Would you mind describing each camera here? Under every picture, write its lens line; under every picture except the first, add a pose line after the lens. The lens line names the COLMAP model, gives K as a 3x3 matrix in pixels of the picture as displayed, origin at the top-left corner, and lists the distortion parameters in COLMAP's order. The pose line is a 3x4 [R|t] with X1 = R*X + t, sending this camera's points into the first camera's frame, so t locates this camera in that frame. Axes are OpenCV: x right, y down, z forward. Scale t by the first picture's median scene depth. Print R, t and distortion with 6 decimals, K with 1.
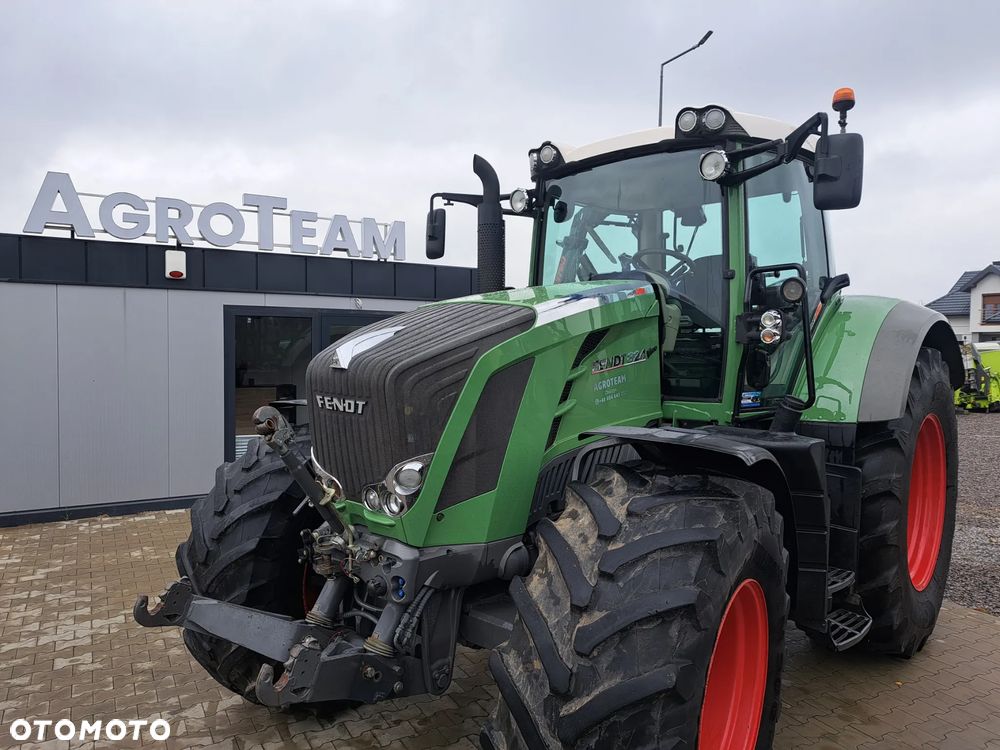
lens RADIAL K [[720.7, 0, 496.9], [0, 720.7, 379.6], [0, 0, 1]] dist [0.065096, -0.057171]
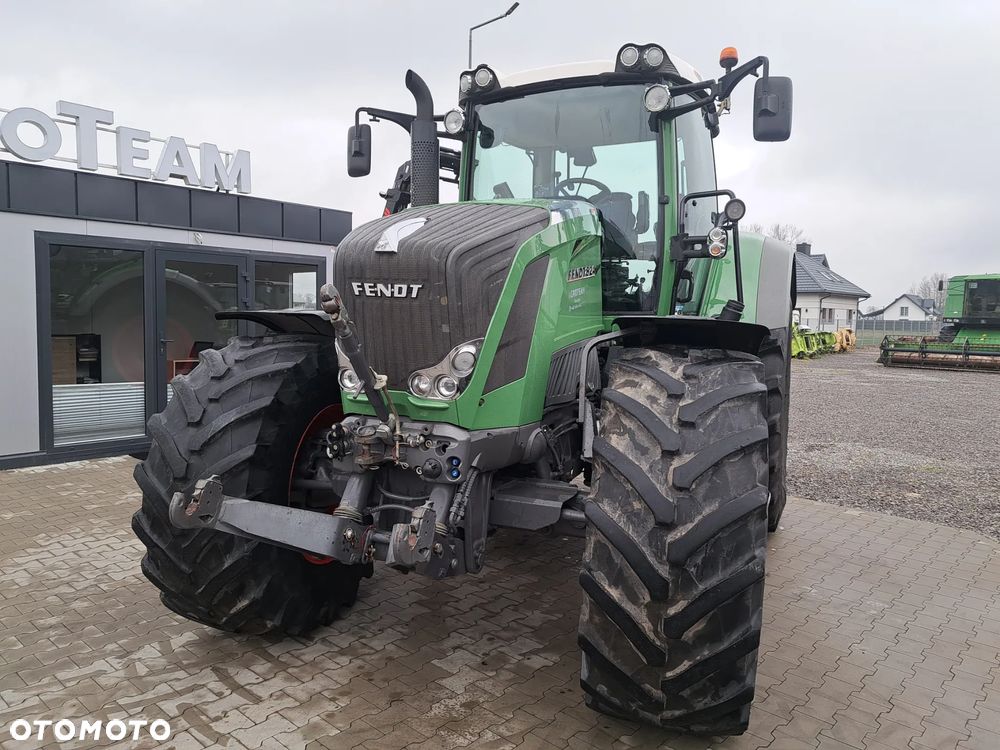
lens RADIAL K [[720.7, 0, 514.0], [0, 720.7, 367.5], [0, 0, 1]] dist [0.065096, -0.057171]
pose [[0.943765, -0.018514, 0.330099, -0.277852], [0.010748, 0.999621, 0.025334, 0.085610], [-0.330443, -0.020361, 0.943606, 0.009243]]
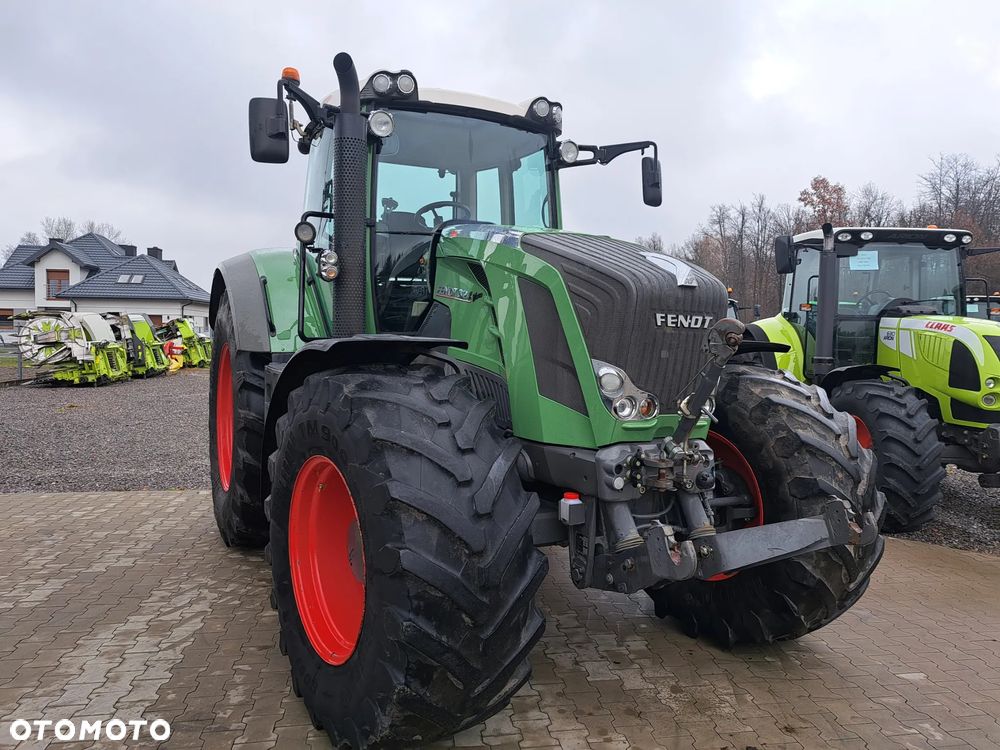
lens RADIAL K [[720.7, 0, 520.6], [0, 720.7, 364.5], [0, 0, 1]] dist [0.065096, -0.057171]
pose [[0.328351, -0.048822, 0.943293, -0.950687], [0.040583, 0.998470, 0.037551, 0.035453], [-0.943684, 0.025951, 0.329830, 0.643811]]
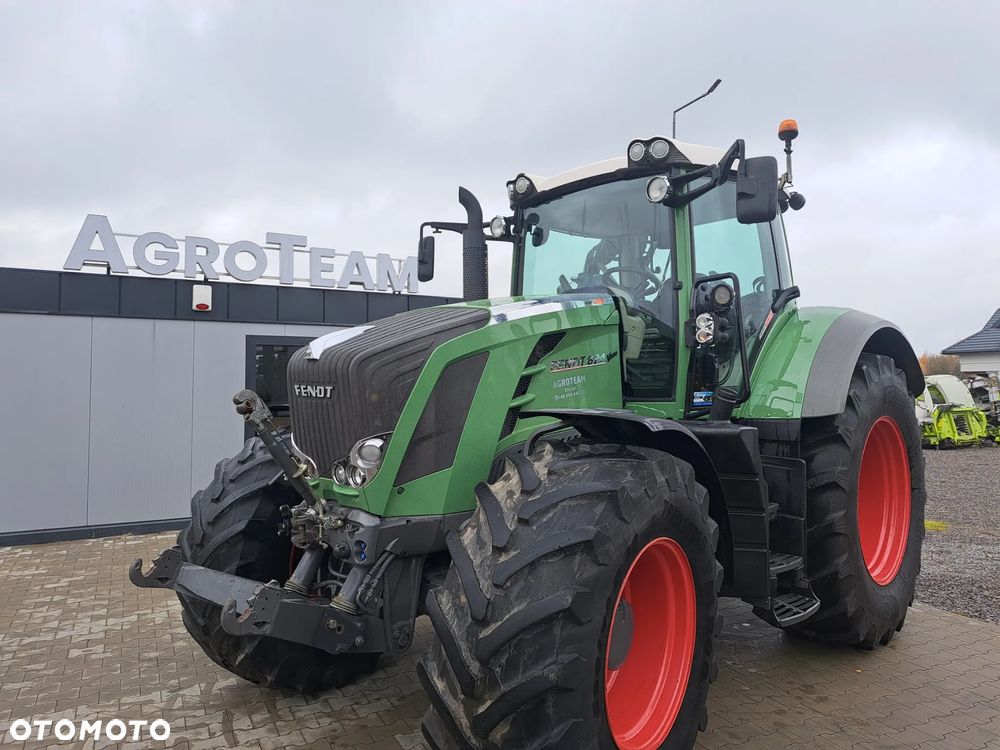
lens RADIAL K [[720.7, 0, 512.0], [0, 720.7, 366.6], [0, 0, 1]] dist [0.065096, -0.057171]
pose [[0.999480, -0.010965, -0.030327, 0.098676], [0.008529, 0.996814, -0.079307, 0.065593], [0.031100, 0.079007, 0.996389, -0.103107]]
